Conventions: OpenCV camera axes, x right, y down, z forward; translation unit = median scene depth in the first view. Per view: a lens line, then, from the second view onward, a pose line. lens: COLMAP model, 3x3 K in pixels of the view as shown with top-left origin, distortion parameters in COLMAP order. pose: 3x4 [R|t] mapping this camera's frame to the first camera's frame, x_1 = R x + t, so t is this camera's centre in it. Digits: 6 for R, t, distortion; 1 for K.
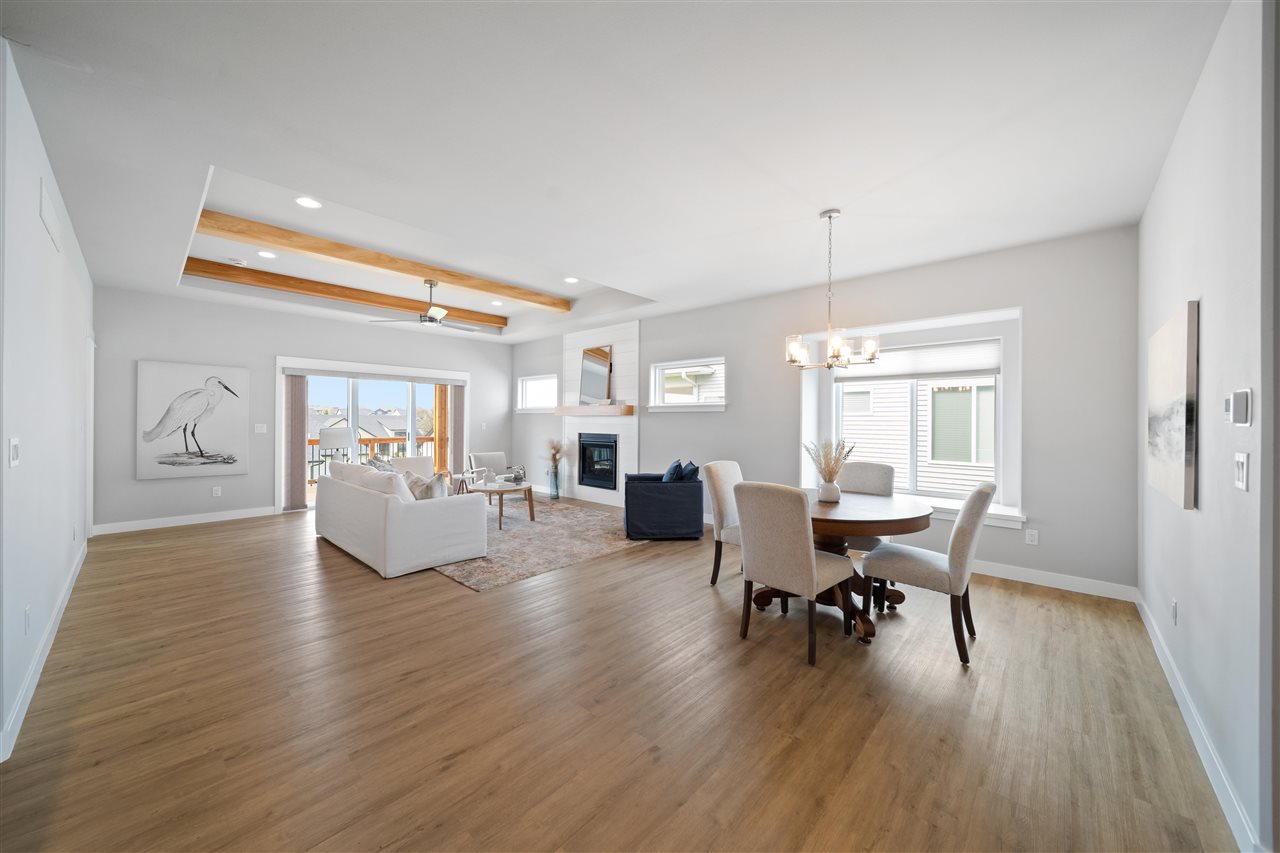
lens RADIAL K [[459.0, 0, 624.2], [0, 459.0, 427.9], [0, 0, 1]] dist [-0.000423, -0.001070]
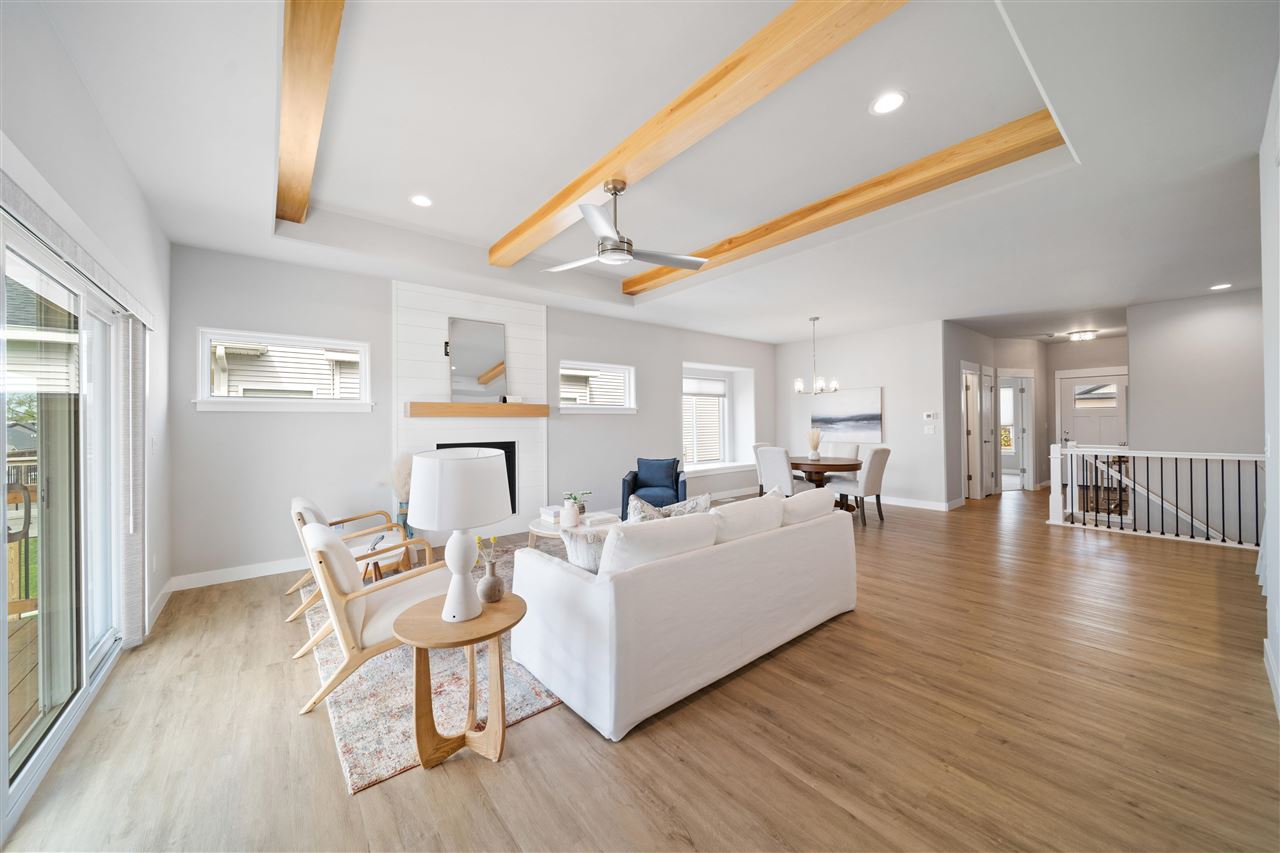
lens RADIAL K [[459.0, 0, 641.5], [0, 459.0, 426.4], [0, 0, 1]] dist [-0.000423, -0.001070]
pose [[0.123709, -0.012993, 0.992233, -0.927109], [0.025039, 0.999637, 0.009968, -0.016031], [-0.992003, 0.023612, 0.123989, 0.843804]]
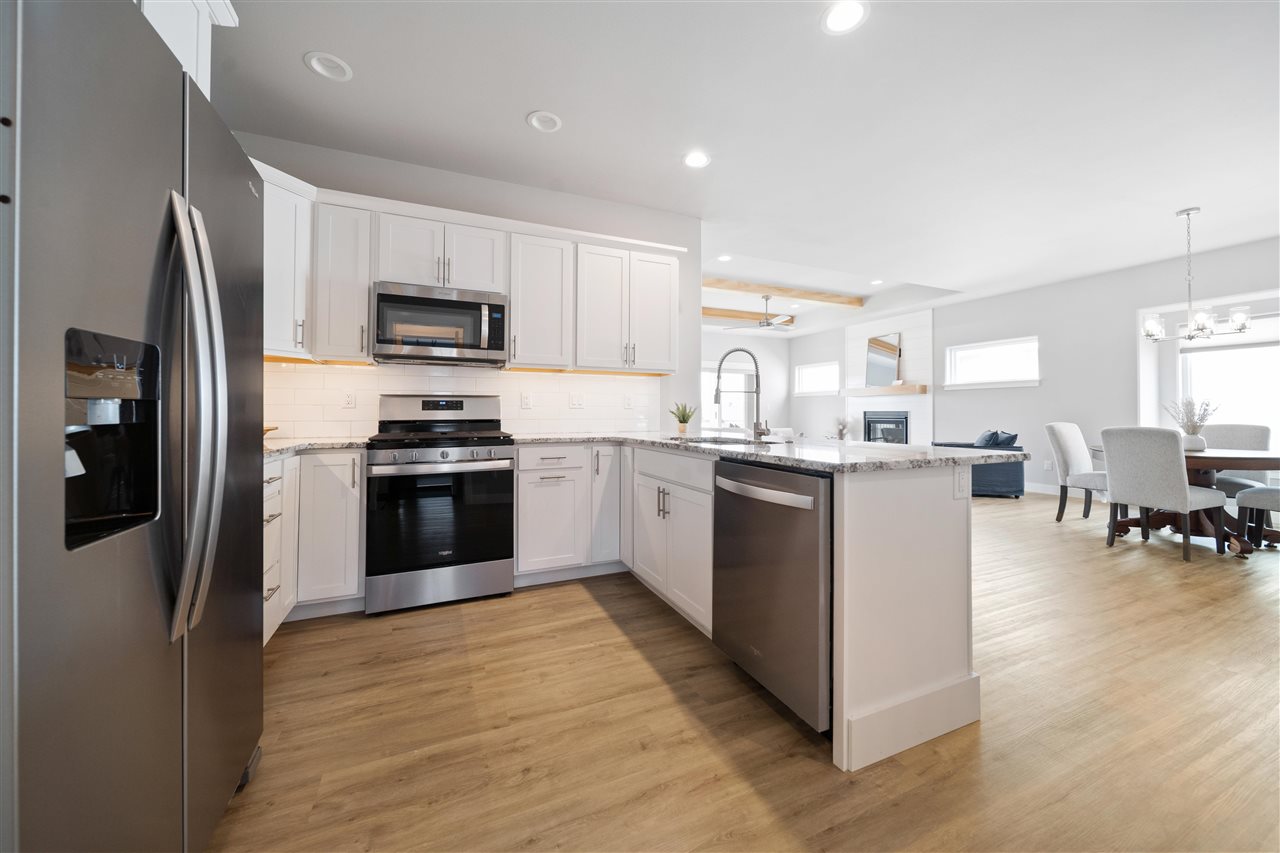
lens RADIAL K [[459.0, 0, 629.7], [0, 459.0, 412.8], [0, 0, 1]] dist [-0.000423, -0.001070]
pose [[0.915307, -0.006688, -0.402701, -0.228420], [-0.000194, 0.999855, -0.017048, 0.045525], [0.402757, 0.015682, 0.915173, -0.374788]]
